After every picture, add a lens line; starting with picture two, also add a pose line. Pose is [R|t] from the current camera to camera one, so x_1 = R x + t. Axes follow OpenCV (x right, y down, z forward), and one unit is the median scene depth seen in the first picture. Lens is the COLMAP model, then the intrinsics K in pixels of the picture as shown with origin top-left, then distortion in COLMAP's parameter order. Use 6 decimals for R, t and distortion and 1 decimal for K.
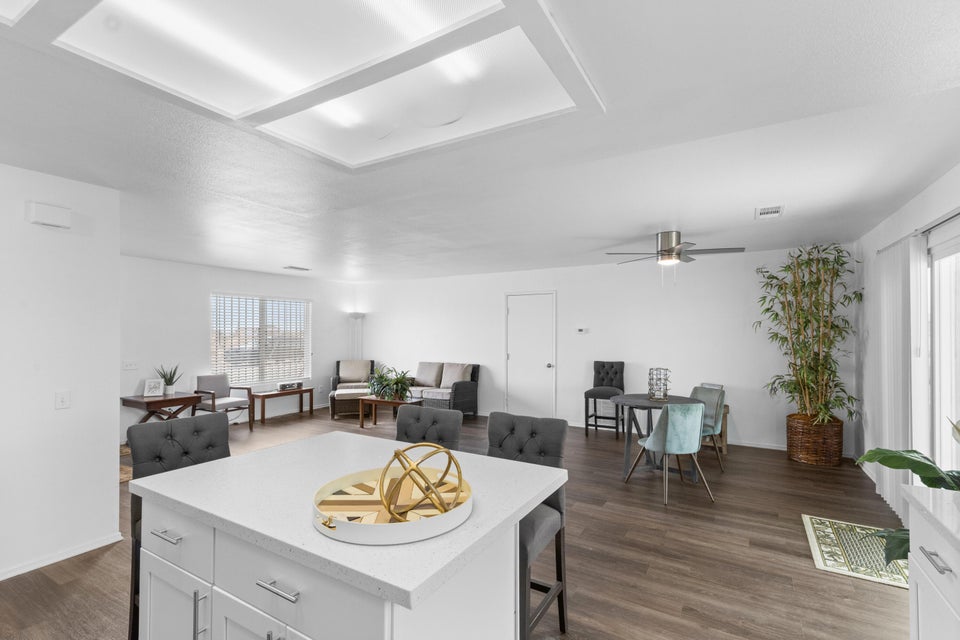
lens RADIAL K [[436.5, 0, 479.4], [0, 436.5, 326.0], [0, 0, 1]] dist [0.011706, -0.000190]
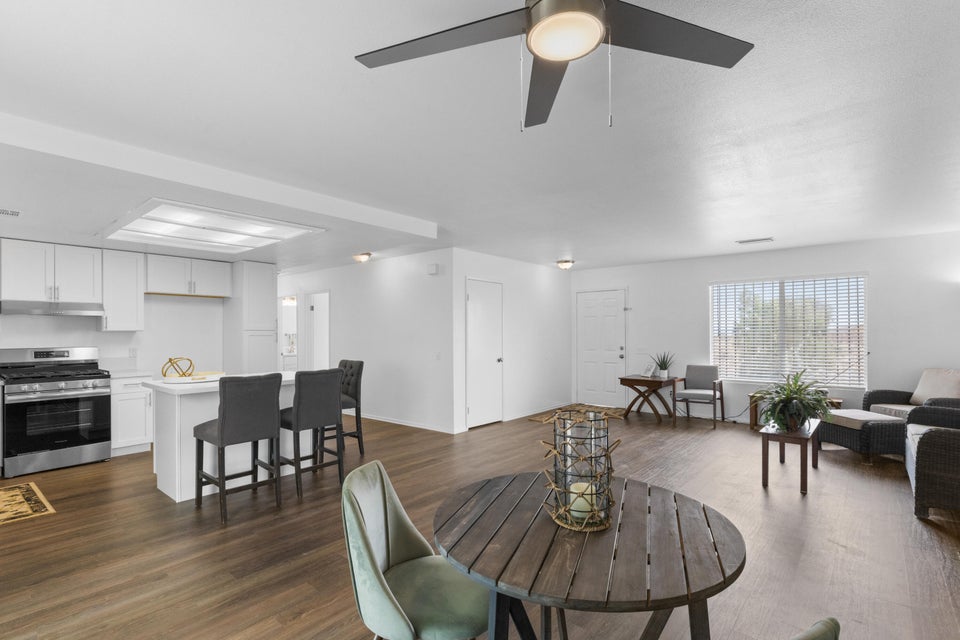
lens RADIAL K [[452.2, 0, 480.4], [0, 452.2, 332.6], [0, 0, 1]] dist [0.003513, 0.000597]
pose [[-0.161551, 0.002716, -0.986861, 0.447463], [0.018161, 0.999835, -0.000221, 0.025654], [0.986697, -0.017958, -0.161573, 0.611772]]
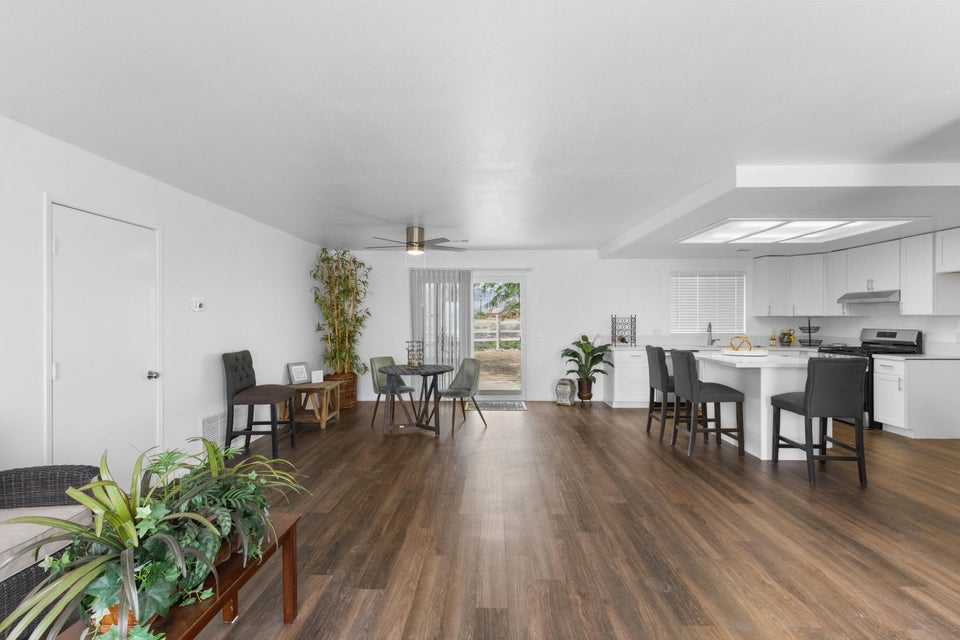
lens RADIAL K [[435.8, 0, 476.9], [0, 435.8, 320.1], [0, 0, 1]] dist [0.002074, 0.000104]
pose [[-0.493726, -0.000324, 0.869617, -0.445835], [-0.005333, 0.999982, -0.002656, 0.026367], [-0.869601, -0.005949, -0.493719, 0.897058]]
